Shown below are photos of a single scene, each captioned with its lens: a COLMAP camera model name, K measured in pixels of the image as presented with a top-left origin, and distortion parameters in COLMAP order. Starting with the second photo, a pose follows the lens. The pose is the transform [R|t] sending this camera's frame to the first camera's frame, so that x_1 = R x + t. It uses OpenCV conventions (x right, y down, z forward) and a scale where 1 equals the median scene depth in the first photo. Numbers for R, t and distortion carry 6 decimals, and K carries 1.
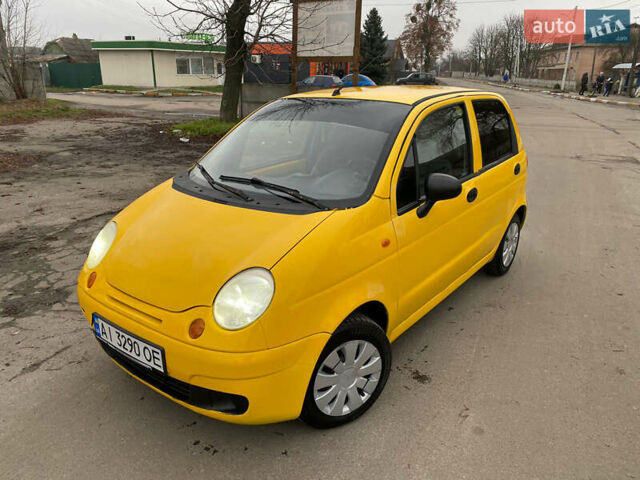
lens RADIAL K [[482.1, 0, 314.6], [0, 482.1, 238.9], [0, 0, 1]] dist [0.015989, -0.005686]
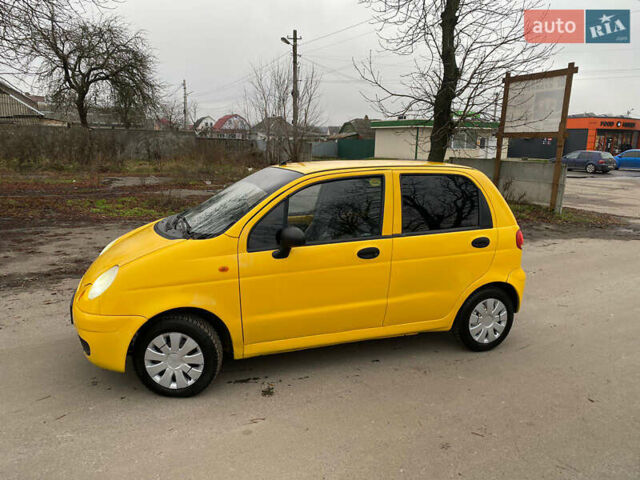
lens RADIAL K [[477.9, 0, 317.6], [0, 477.9, 229.0], [0, 0, 1]] dist [0.039818, -0.043723]
pose [[0.850952, 0.096937, -0.516221, 0.280185], [-0.178873, 0.977557, -0.111291, 0.000058], [0.493847, 0.187042, 0.849194, -0.008900]]
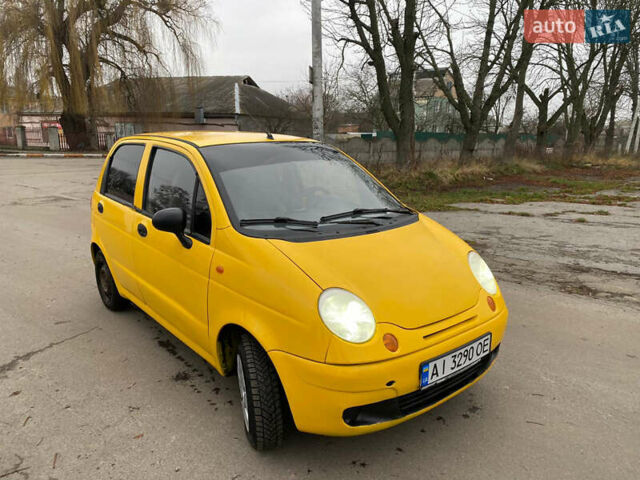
lens RADIAL K [[482.1, 0, 314.6], [0, 482.1, 238.9], [0, 0, 1]] dist [0.015989, -0.005686]
pose [[0.252886, -0.223279, 0.941379, -0.348392], [0.309975, 0.940413, 0.139780, -0.070364], [-0.916496, 0.256455, 0.307028, 0.219097]]
